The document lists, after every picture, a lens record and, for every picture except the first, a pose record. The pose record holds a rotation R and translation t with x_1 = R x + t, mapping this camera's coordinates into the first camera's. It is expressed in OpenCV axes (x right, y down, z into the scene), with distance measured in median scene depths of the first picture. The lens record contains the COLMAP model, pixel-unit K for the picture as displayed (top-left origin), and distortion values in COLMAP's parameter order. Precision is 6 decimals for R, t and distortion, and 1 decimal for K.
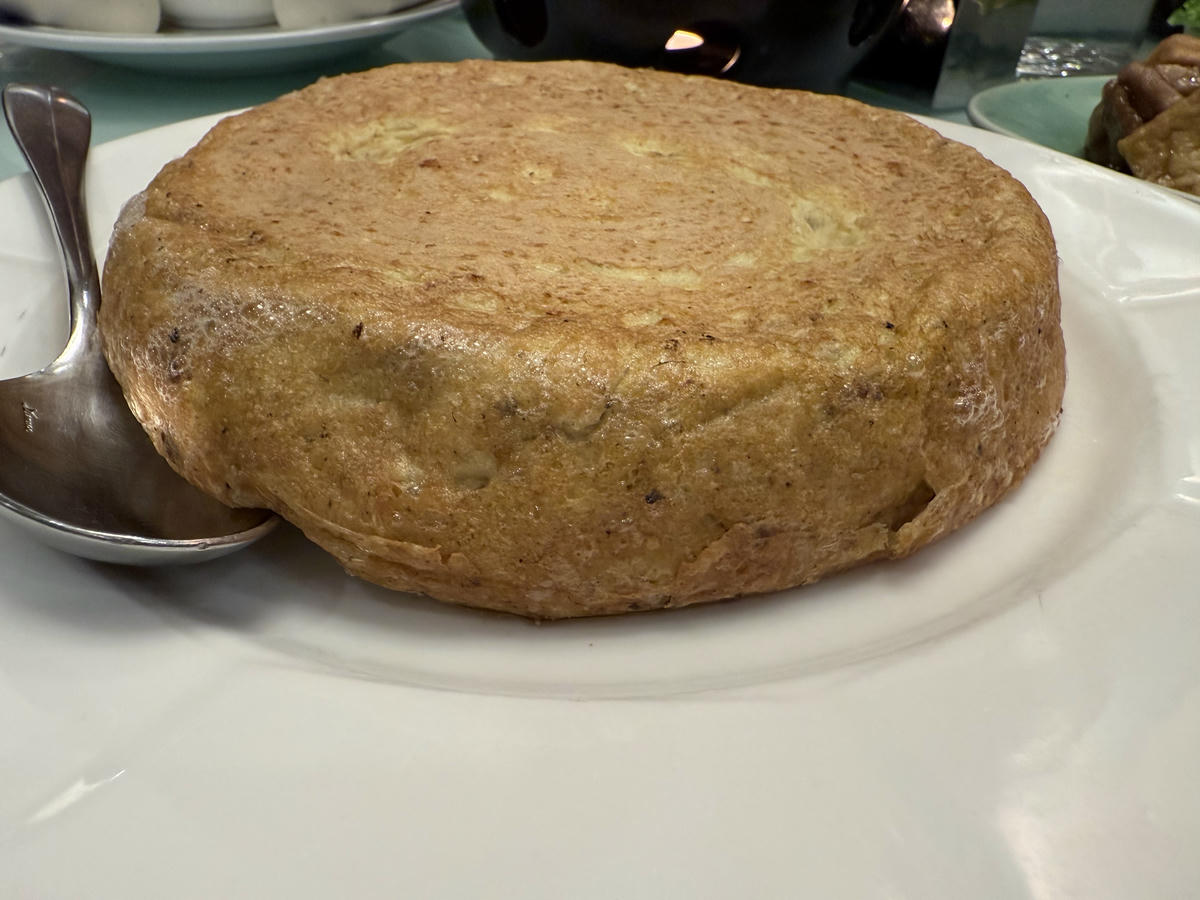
lens RADIAL K [[889.4, 0, 533.4], [0, 889.4, 449.9], [0, 0, 1]] dist [0.002009, -0.003401]
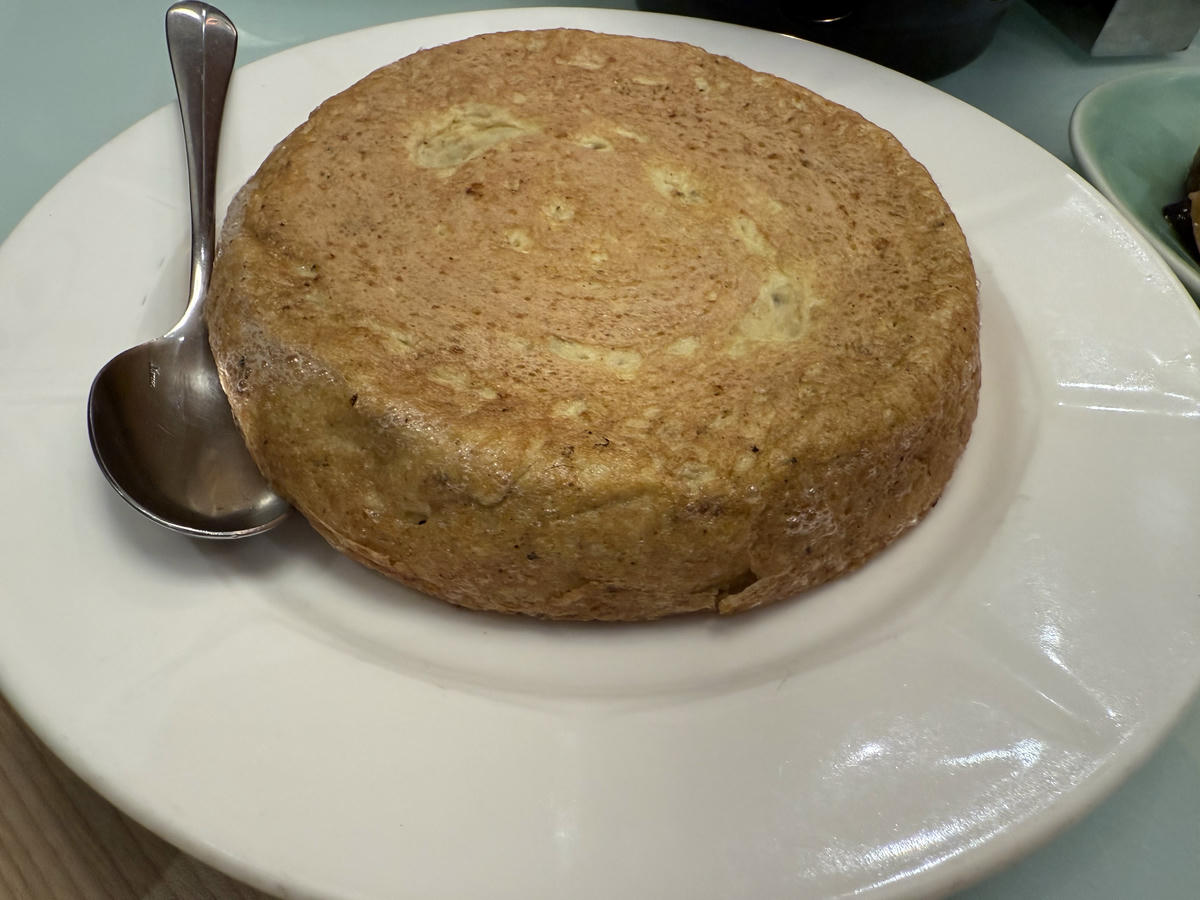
lens RADIAL K [[889.4, 0, 533.4], [0, 889.4, 449.9], [0, 0, 1]] dist [0.002009, -0.003401]
pose [[0.970621, 0.190516, -0.146966, 0.296587], [-0.146481, 0.952430, 0.267245, -0.465933], [0.190890, -0.237866, 0.952355, -0.307202]]
